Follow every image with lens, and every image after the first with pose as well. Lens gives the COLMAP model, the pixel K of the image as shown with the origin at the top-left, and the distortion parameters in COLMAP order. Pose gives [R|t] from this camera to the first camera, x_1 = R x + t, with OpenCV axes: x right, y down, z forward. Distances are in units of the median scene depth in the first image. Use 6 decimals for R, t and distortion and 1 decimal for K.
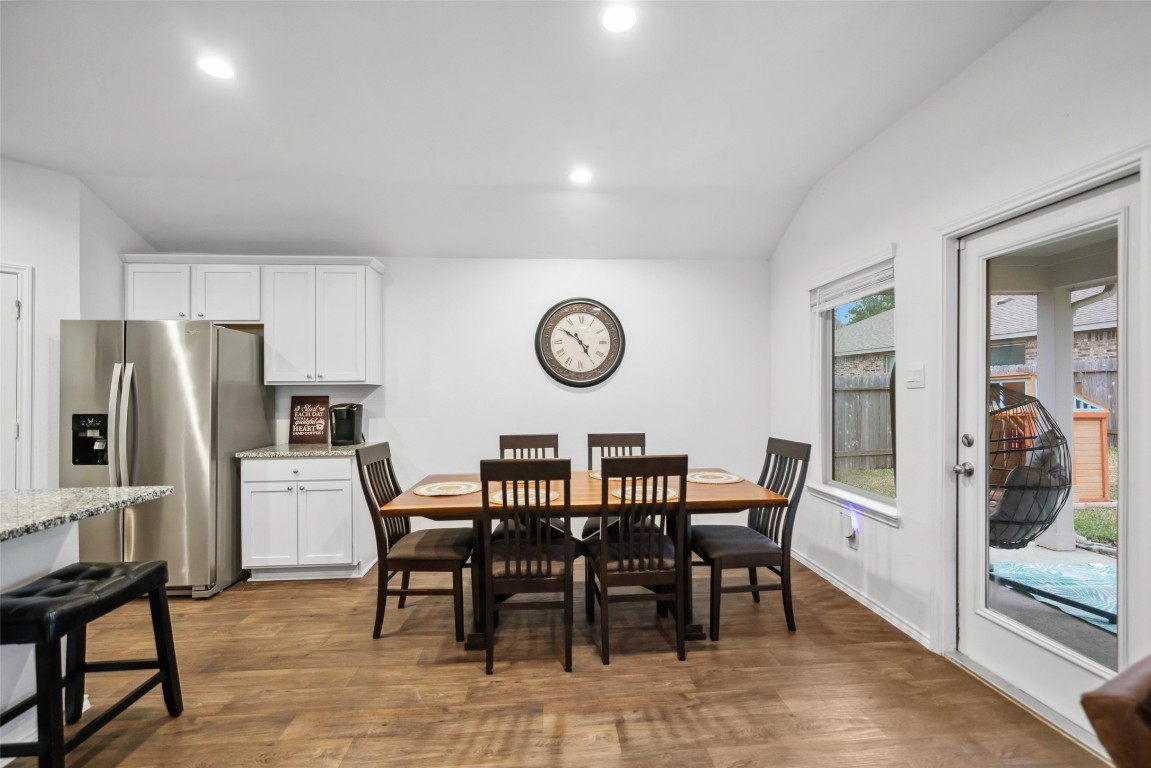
lens RADIAL K [[500.5, 0, 574.5], [0, 500.5, 389.2], [0, 0, 1]] dist [0.000929, 0.000257]
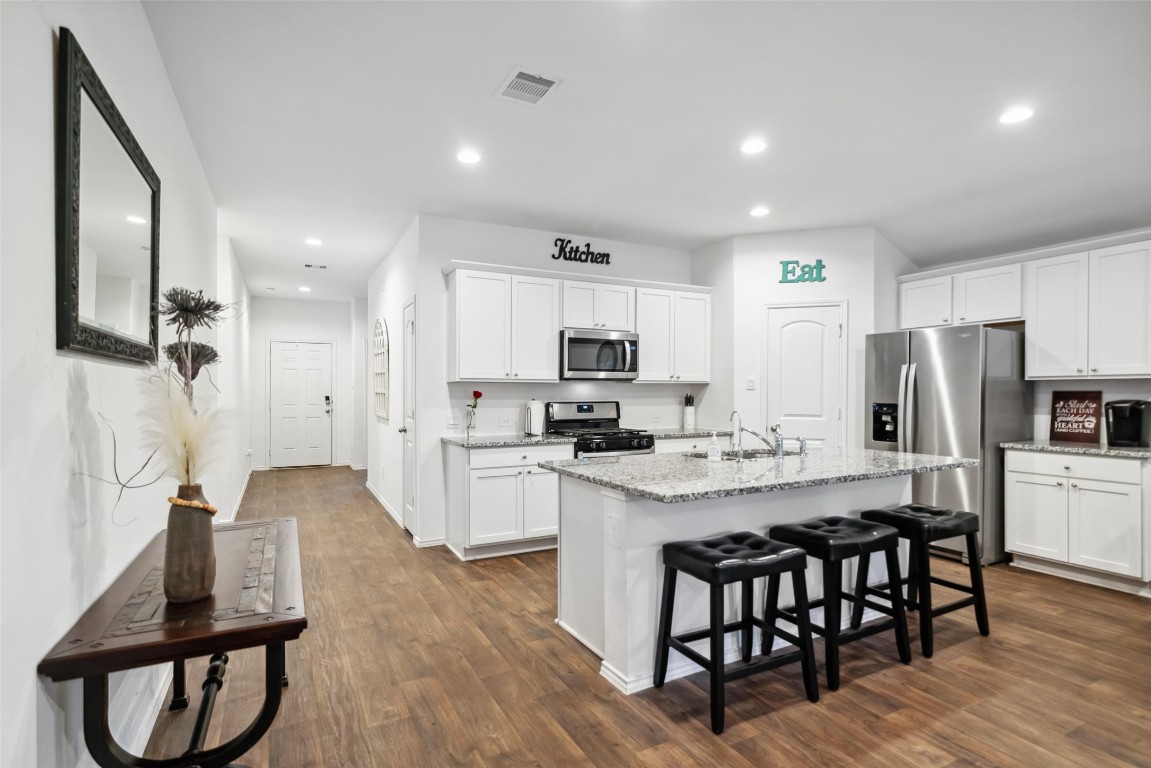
lens RADIAL K [[561.2, 0, 573.9], [0, 561.2, 394.5], [0, 0, 1]] dist [0.001169, 0.000411]
pose [[0.405100, 0.012094, -0.914192, 0.064482], [0.004972, 0.999869, 0.015431, -0.001421], [0.914259, -0.010797, 0.404987, -0.358543]]
